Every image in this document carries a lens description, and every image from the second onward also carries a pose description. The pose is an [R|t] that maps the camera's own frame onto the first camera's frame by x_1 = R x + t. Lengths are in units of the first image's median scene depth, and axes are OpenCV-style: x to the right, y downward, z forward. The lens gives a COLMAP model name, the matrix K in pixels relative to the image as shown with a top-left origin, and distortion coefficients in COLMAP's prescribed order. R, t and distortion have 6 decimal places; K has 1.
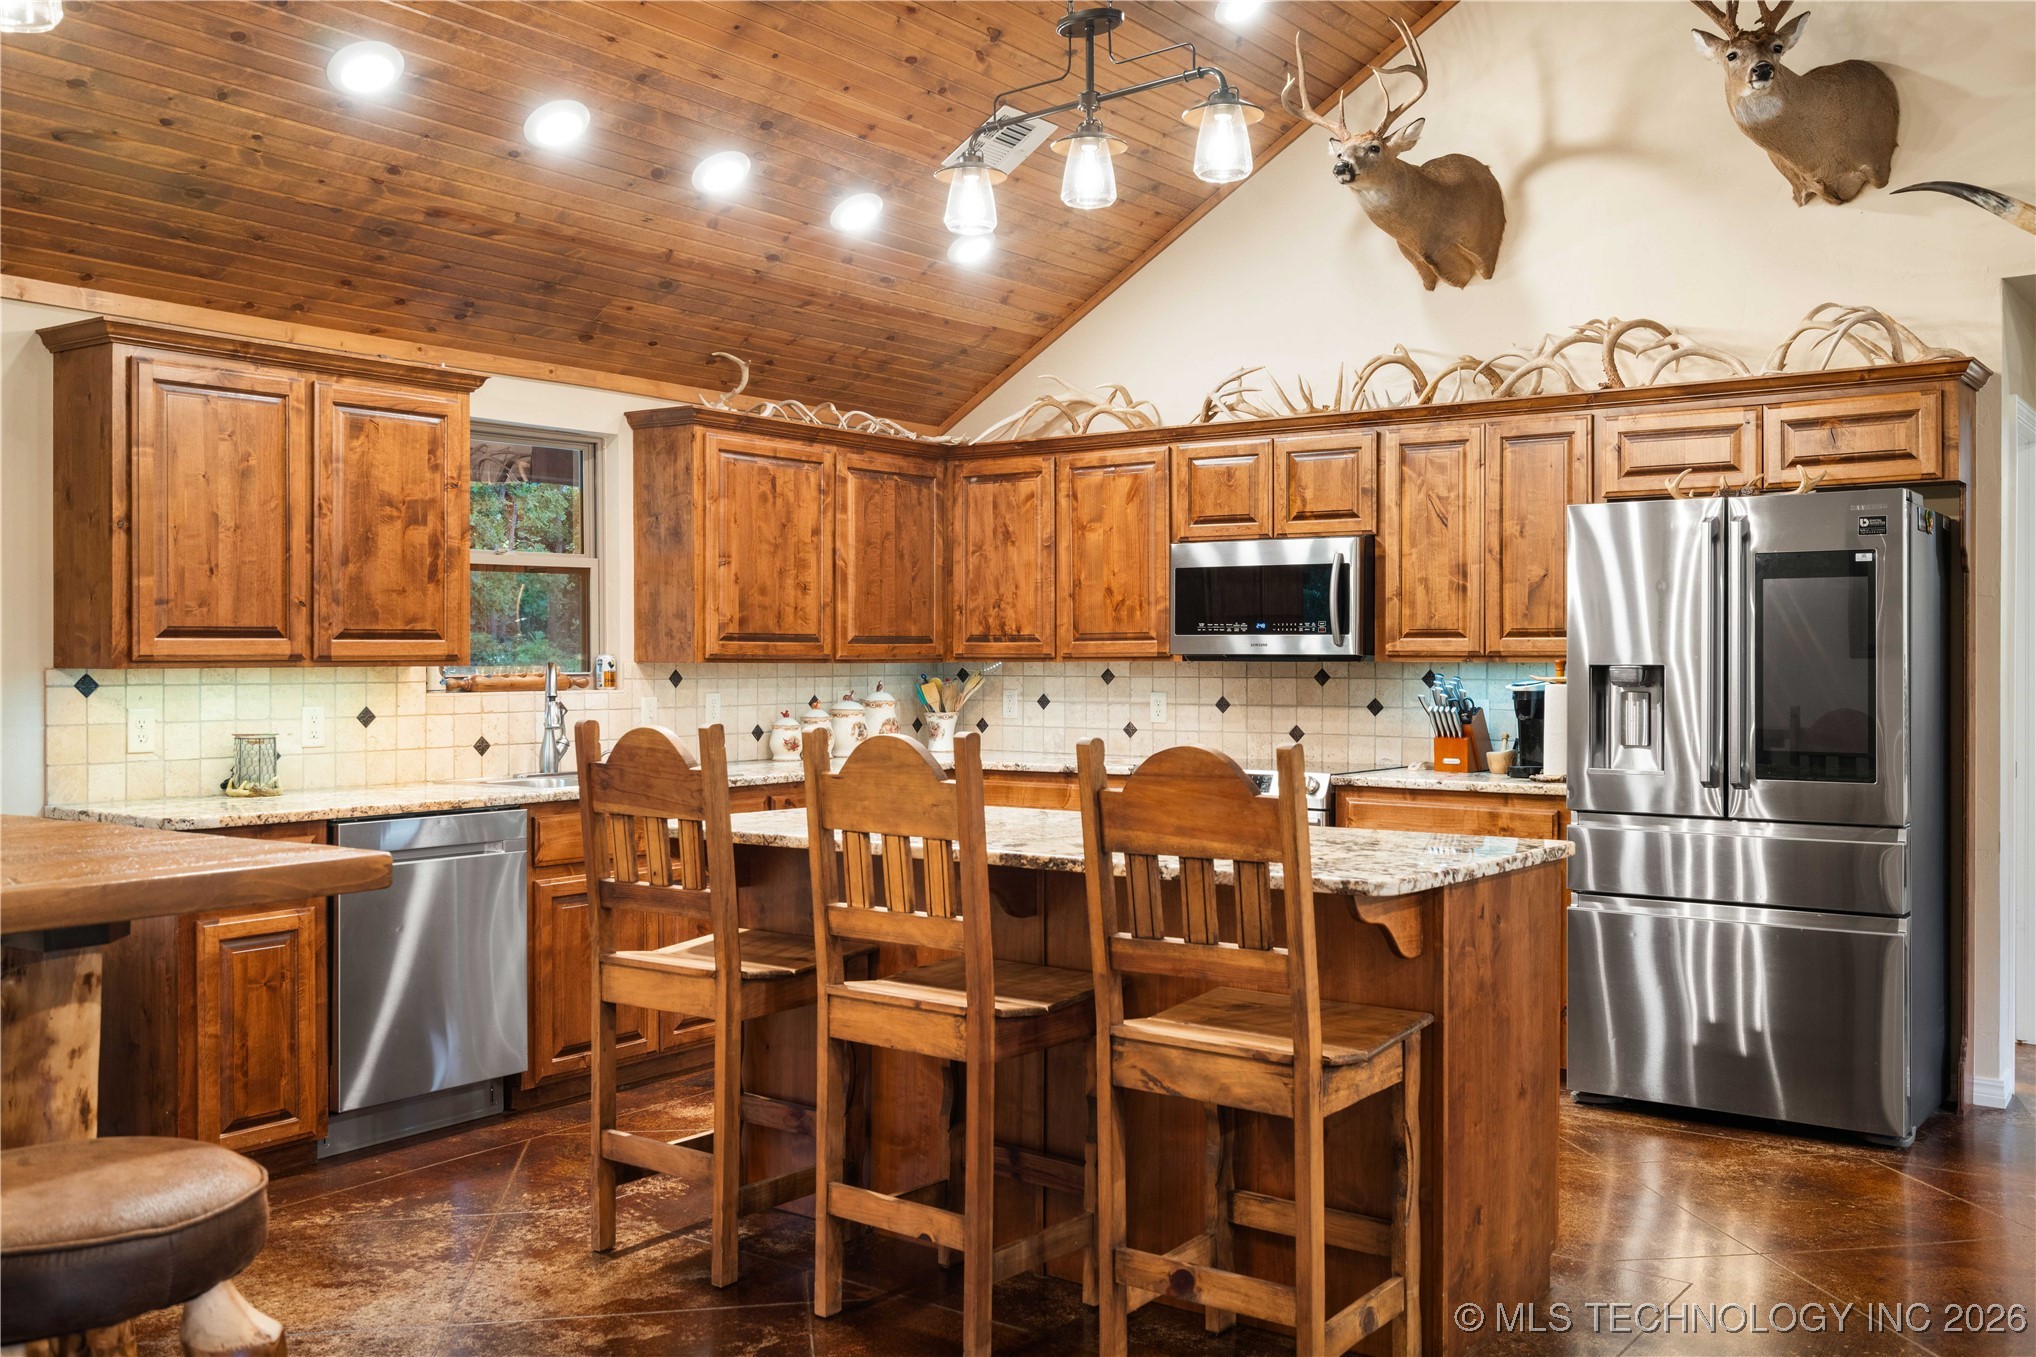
lens RADIAL K [[1796.2, 0, 1028.0], [0, 1796.2, 653.9], [0, 0, 1]] dist [0.011202, -0.006824]
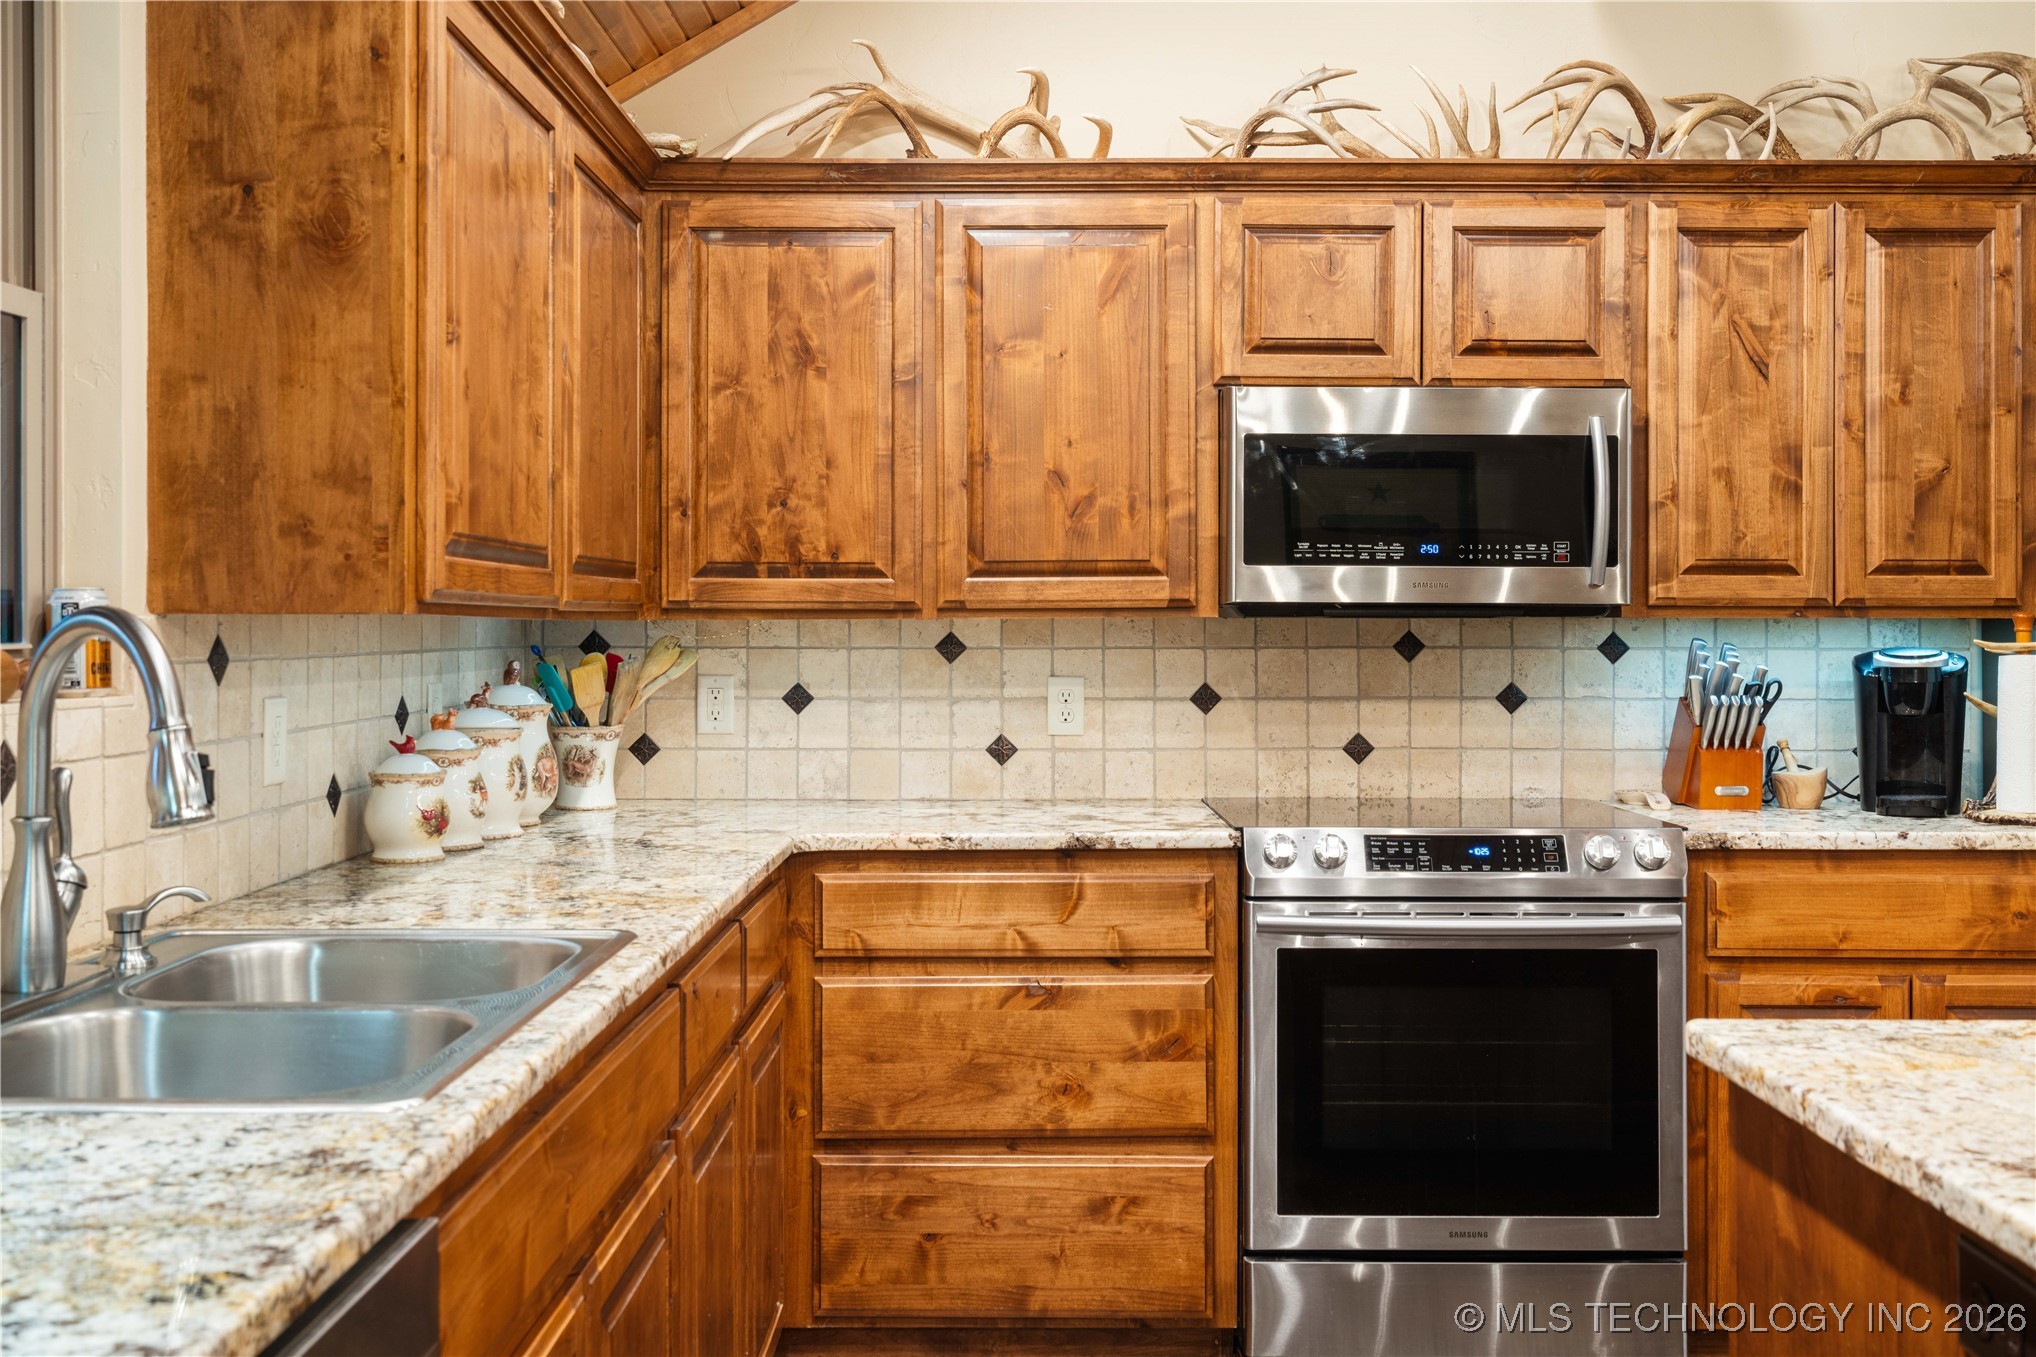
lens RADIAL K [[1928.8, 0, 1025.9], [0, 1928.8, 614.4], [0, 0, 1]] dist [0.005966, 0.000000]
pose [[0.809437, 0.003973, 0.587194, -0.317127], [-0.001426, 0.999987, -0.004799, 0.006799], [-0.587205, 0.003047, 0.809432, 0.648844]]
